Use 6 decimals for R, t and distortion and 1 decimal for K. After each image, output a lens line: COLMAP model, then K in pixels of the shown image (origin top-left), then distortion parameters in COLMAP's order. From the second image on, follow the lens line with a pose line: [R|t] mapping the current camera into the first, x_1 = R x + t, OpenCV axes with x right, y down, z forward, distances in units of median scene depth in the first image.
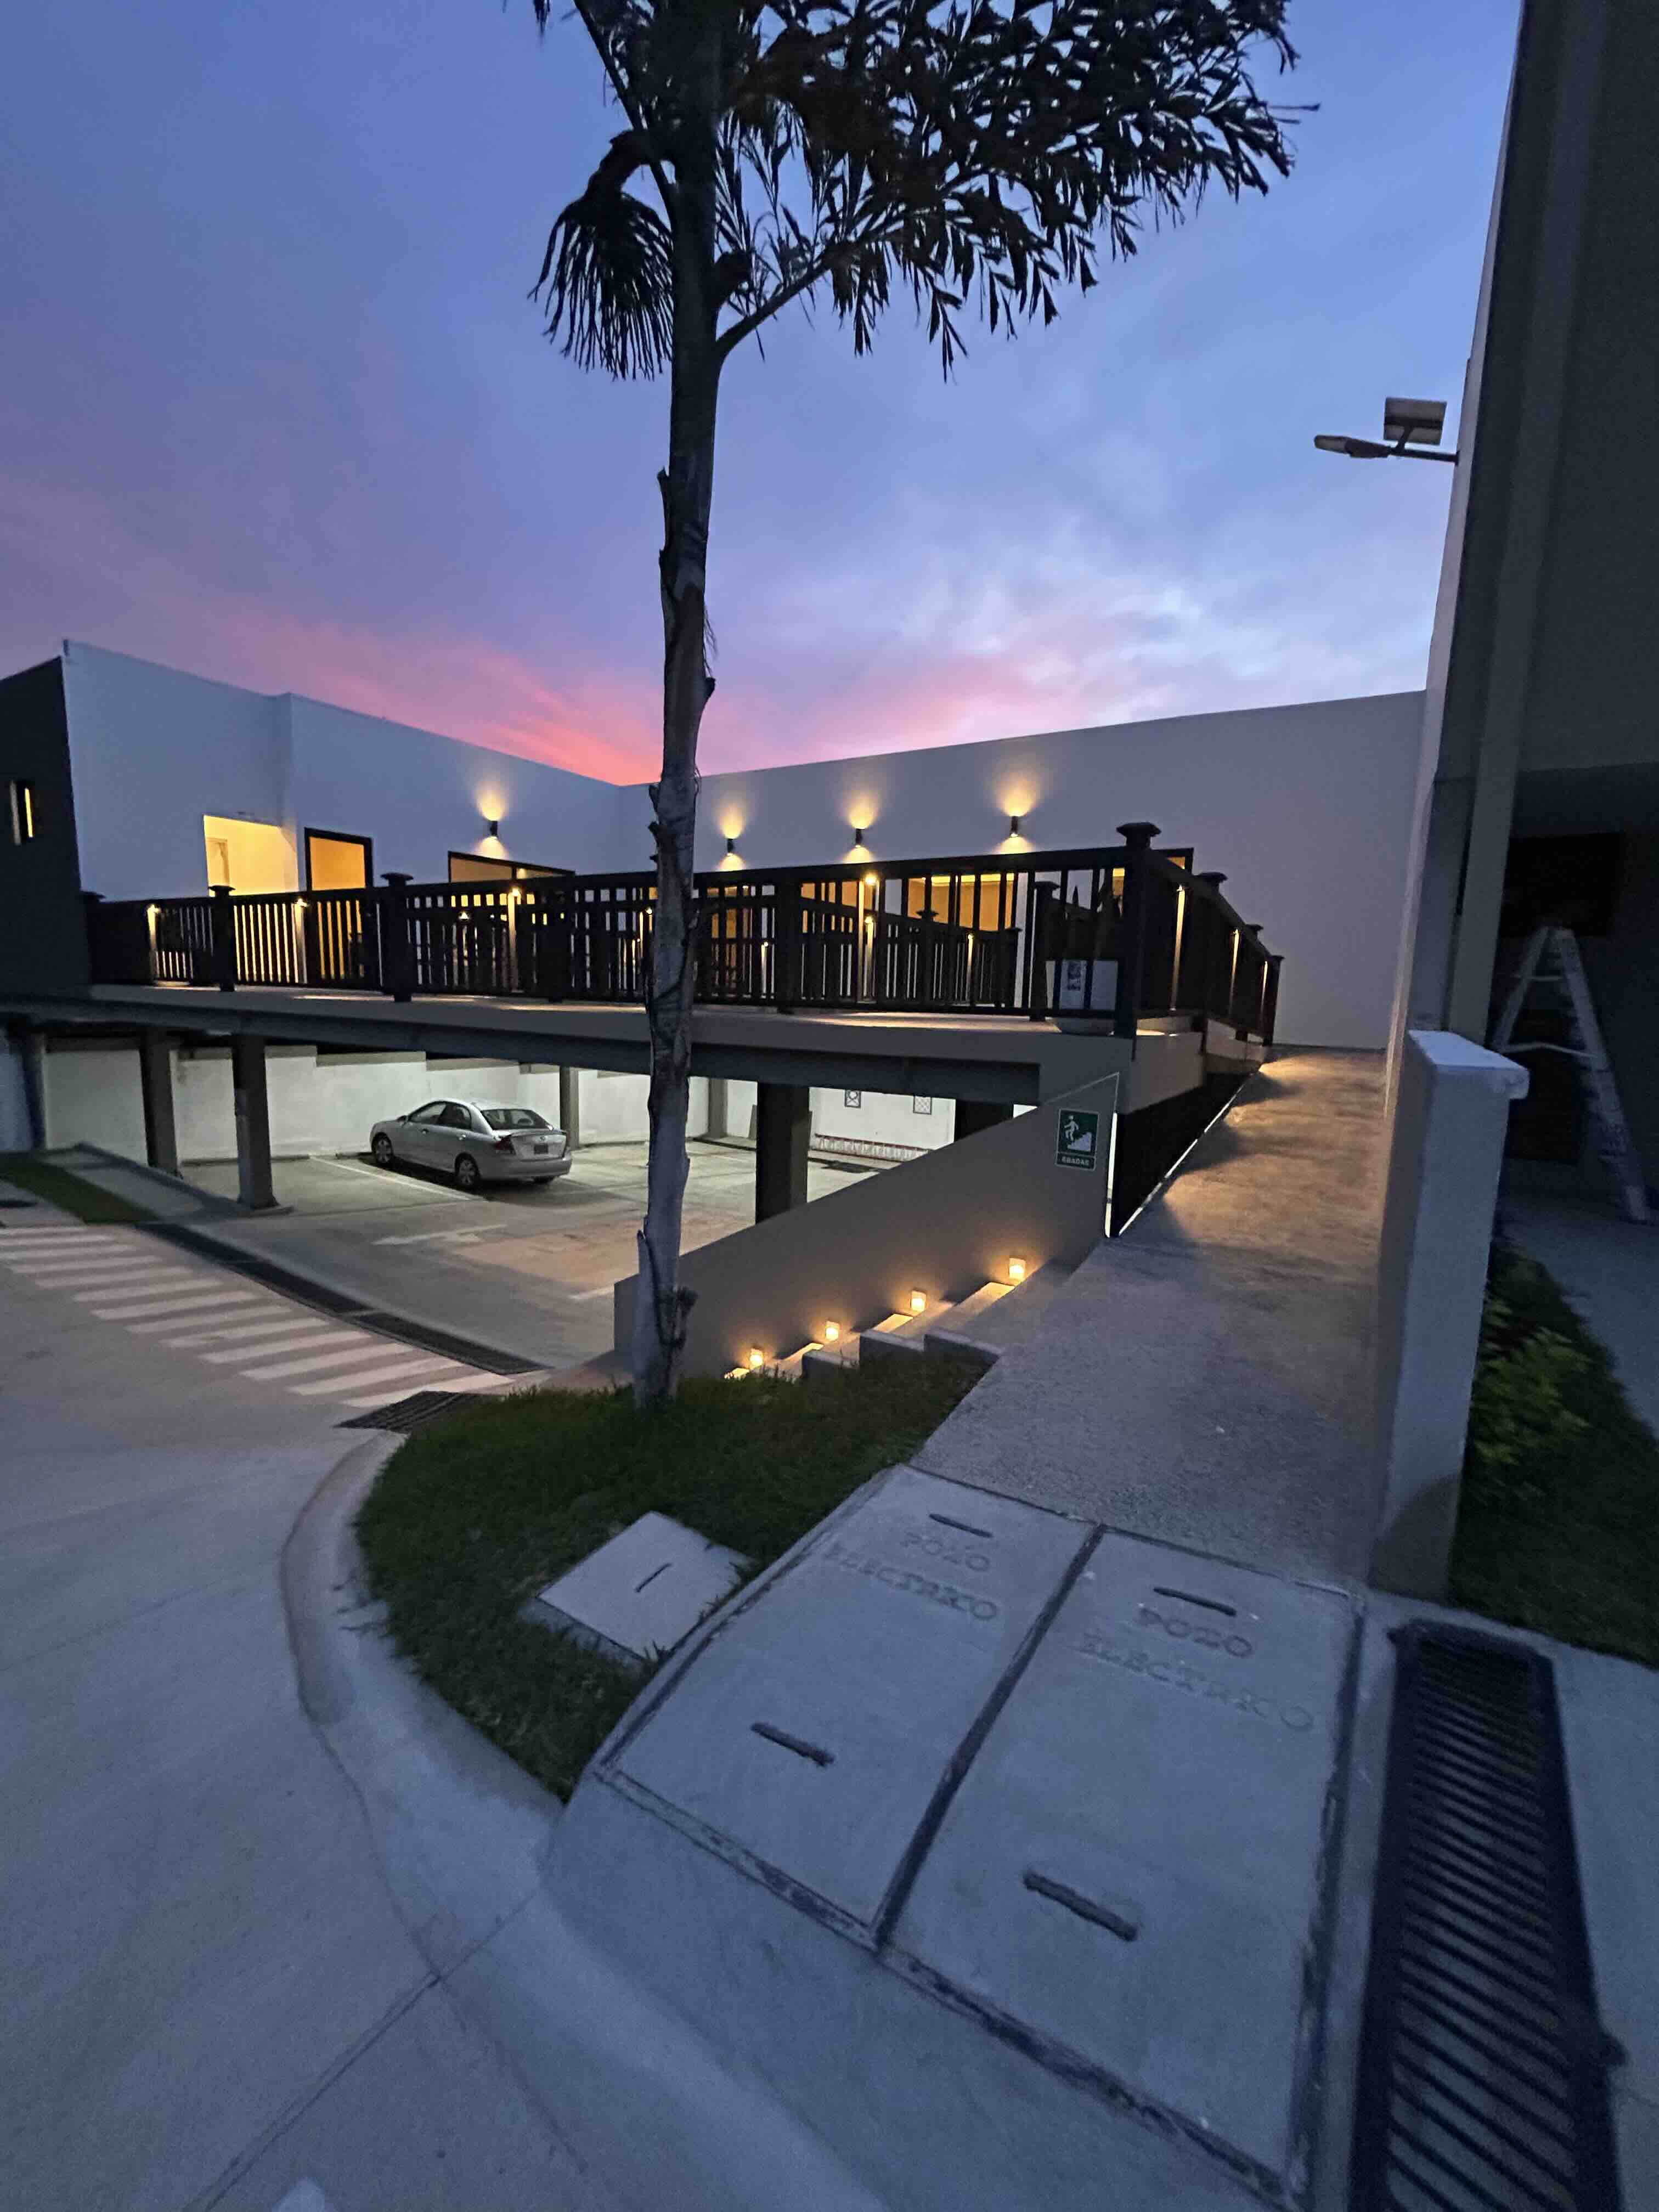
lens RADIAL K [[888.1, 0, 829.5], [0, 888.1, 1106.0], [0, 0, 1]] dist [-0.003377, -0.000006]
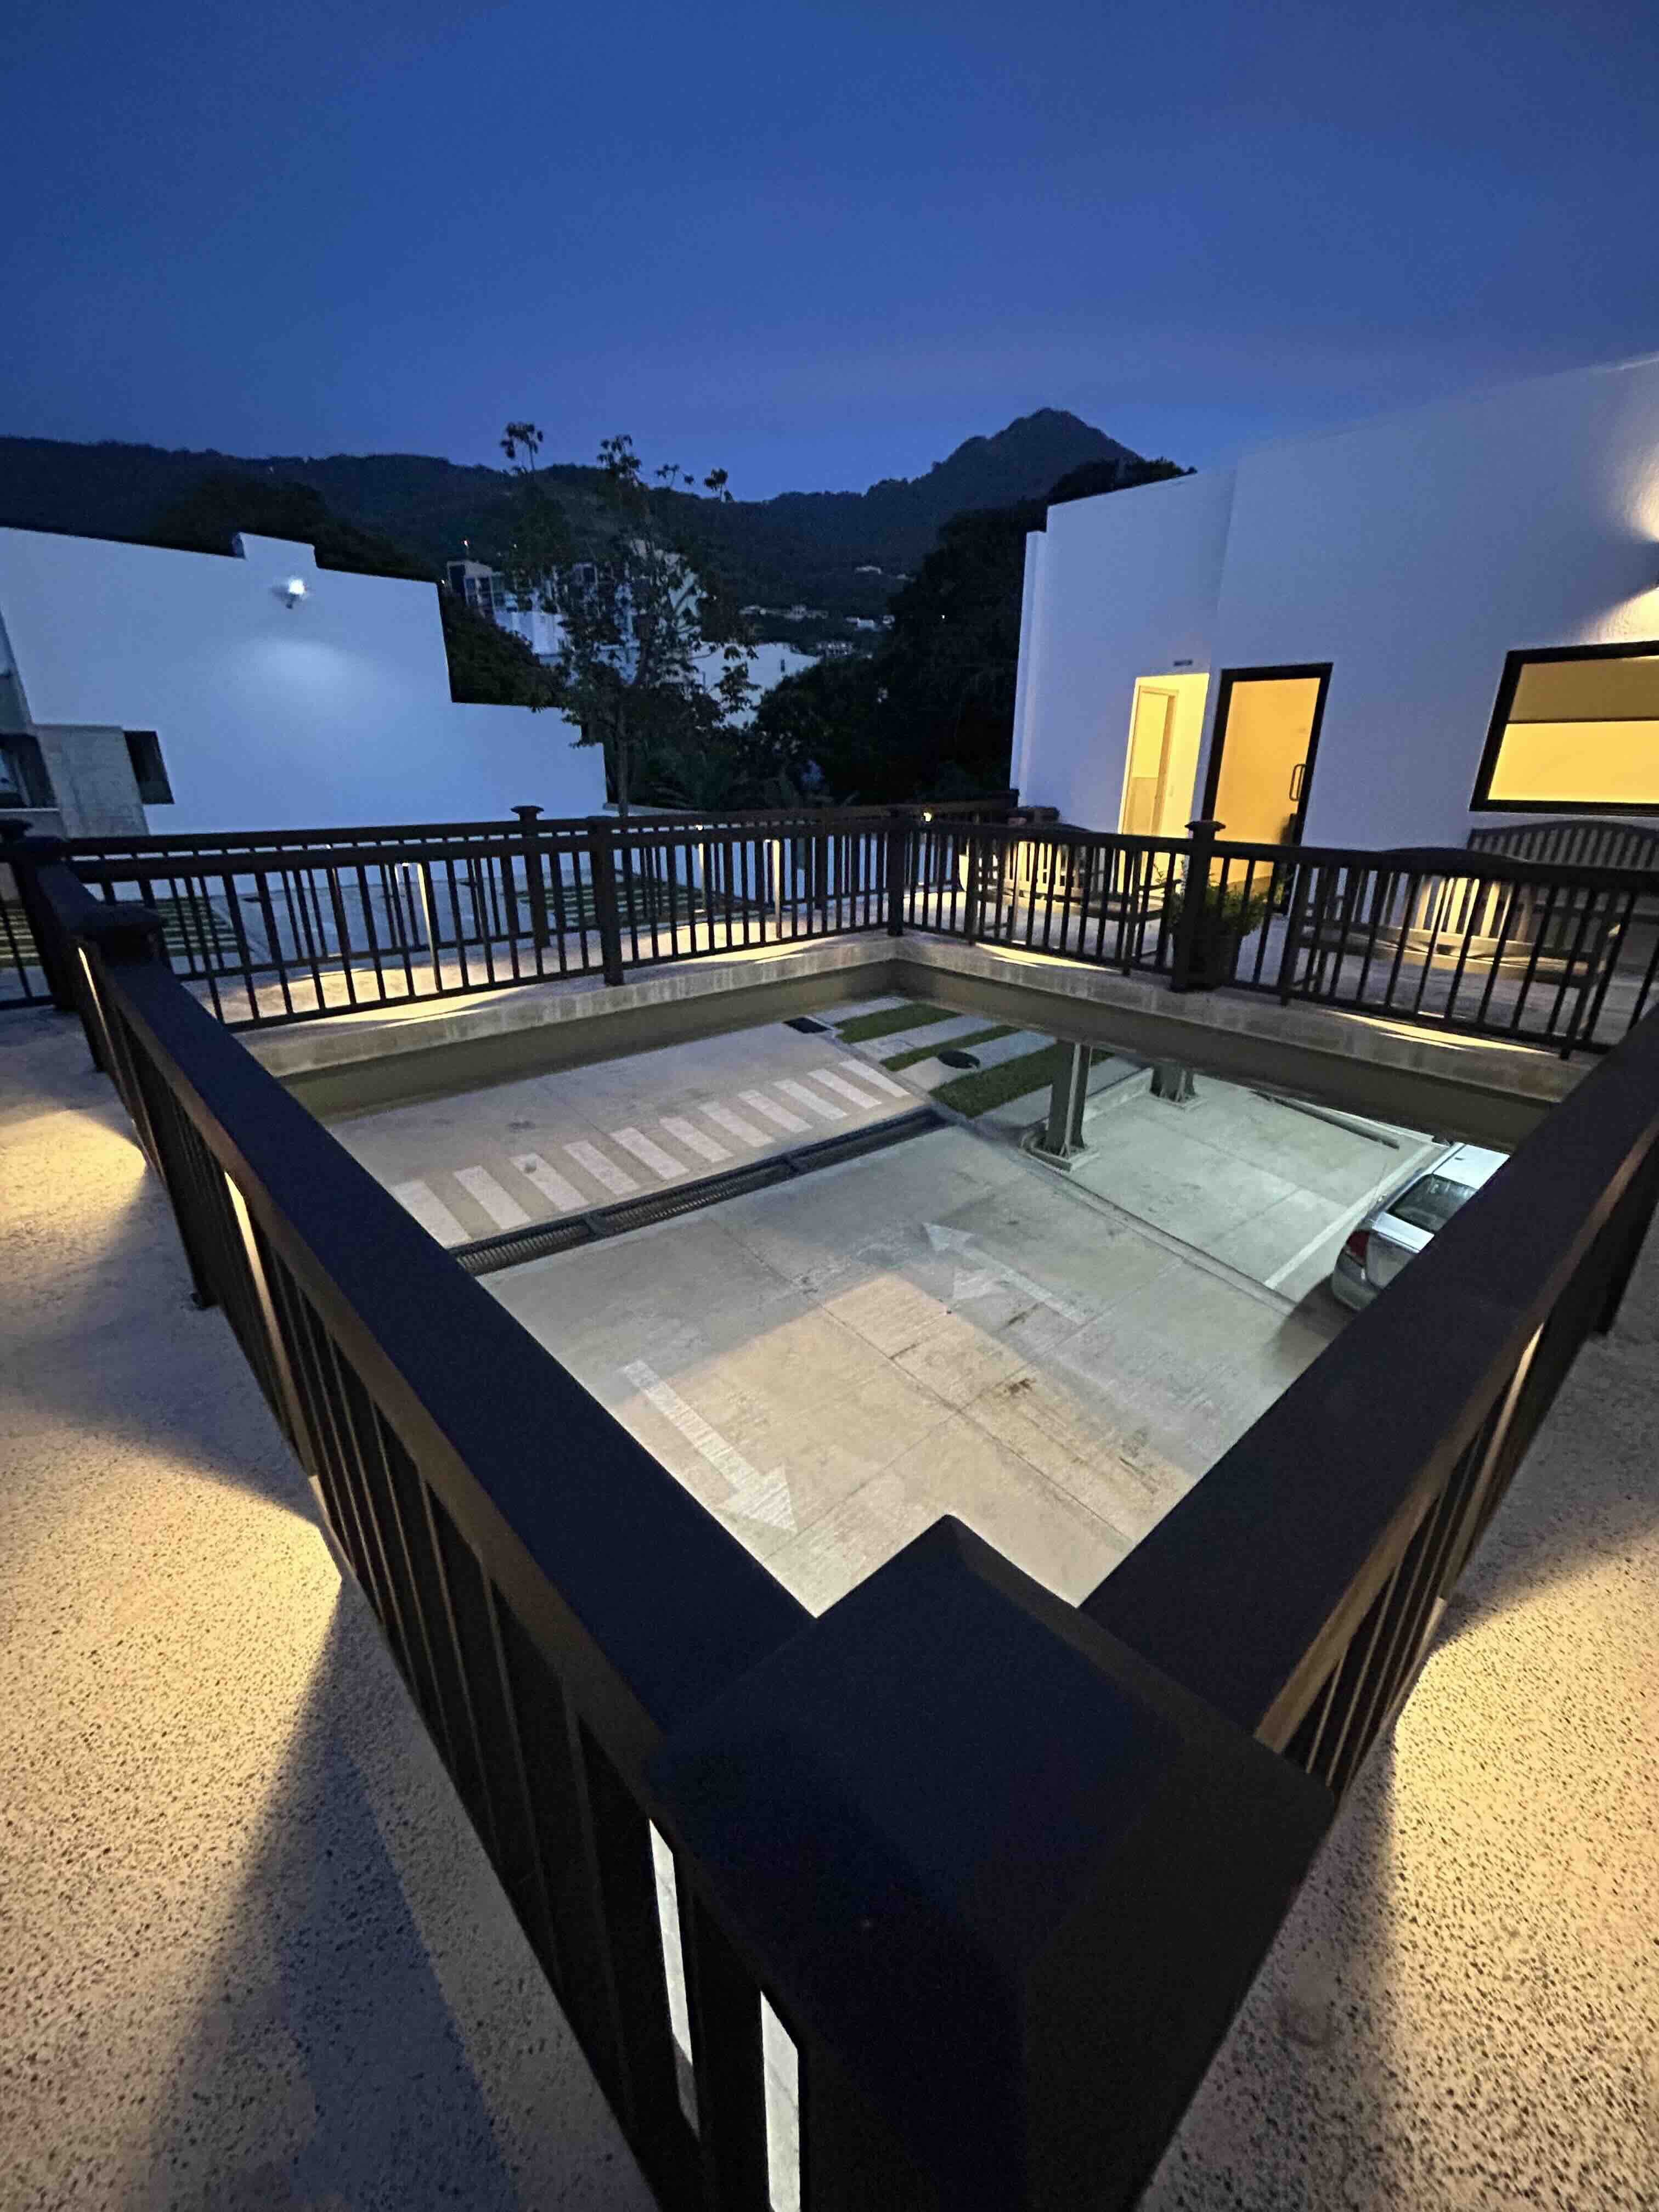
lens RADIAL K [[888.1, 0, 829.5], [0, 888.1, 1106.0], [0, 0, 1]] dist [-0.003377, -0.000006]
pose [[-0.285889, 0.330013, -0.899644, 0.235439], [-0.135851, 0.915387, 0.378959, -0.255645], [0.948584, 0.230558, -0.216866, 1.064892]]
